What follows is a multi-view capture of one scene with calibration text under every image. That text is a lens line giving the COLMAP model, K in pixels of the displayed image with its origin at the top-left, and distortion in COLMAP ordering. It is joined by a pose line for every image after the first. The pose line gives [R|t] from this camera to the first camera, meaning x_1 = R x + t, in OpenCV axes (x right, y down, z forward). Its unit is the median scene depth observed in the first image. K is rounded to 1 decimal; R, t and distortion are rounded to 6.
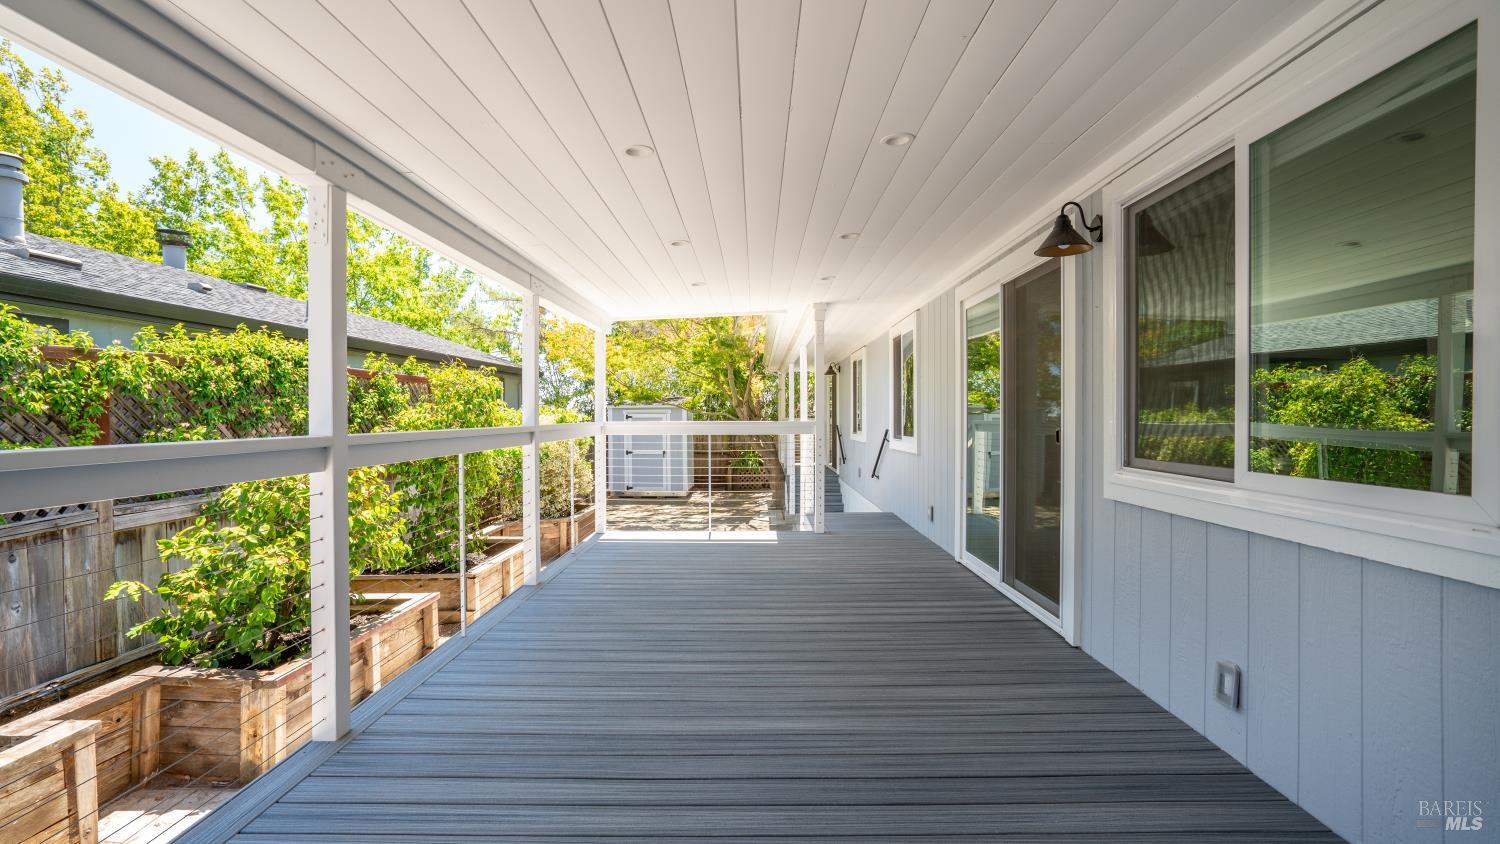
lens RADIAL K [[682.3, 0, 750.0], [0, 682.3, 422.0], [0, 0, 1]] dist [-0.056484, 0.028503]
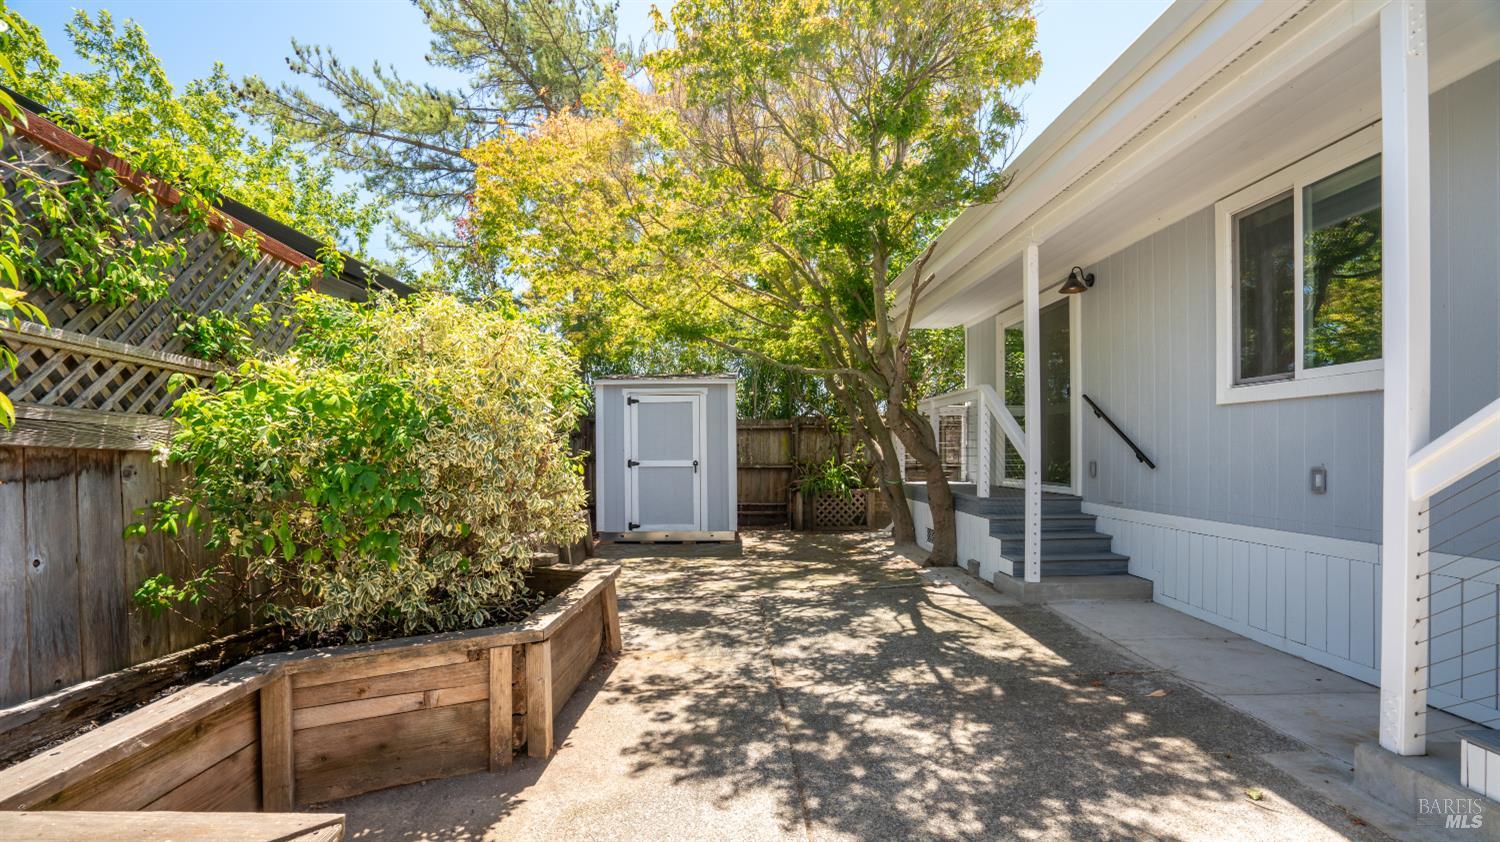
lens RADIAL K [[710.6, 0, 772.8], [0, 710.6, 426.0], [0, 0, 1]] dist [-0.077065, 0.033000]
pose [[0.997062, 0.000433, 0.076602, -0.405756], [0.002972, 0.999012, -0.044338, 0.151418], [-0.076546, 0.044436, 0.996075, 1.534735]]
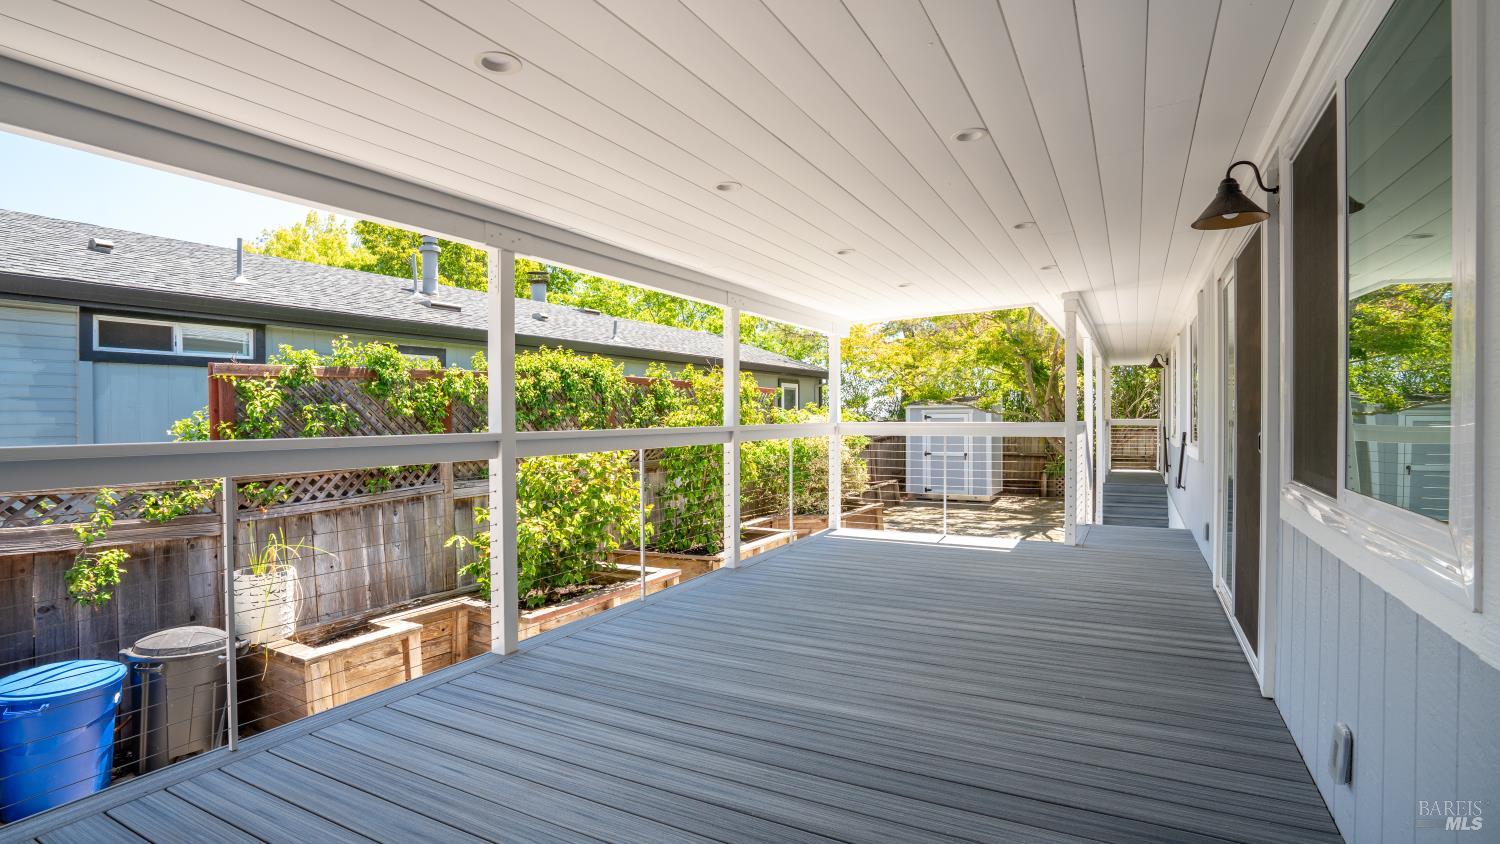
lens RADIAL K [[710.6, 0, 772.8], [0, 710.6, 427.0], [0, 0, 1]] dist [-0.077065, 0.033000]
pose [[0.894992, 0.005816, -0.446045, 0.287872], [-0.002605, 0.999966, 0.007811, -0.002379], [0.446075, -0.005829, 0.894977, -0.022038]]
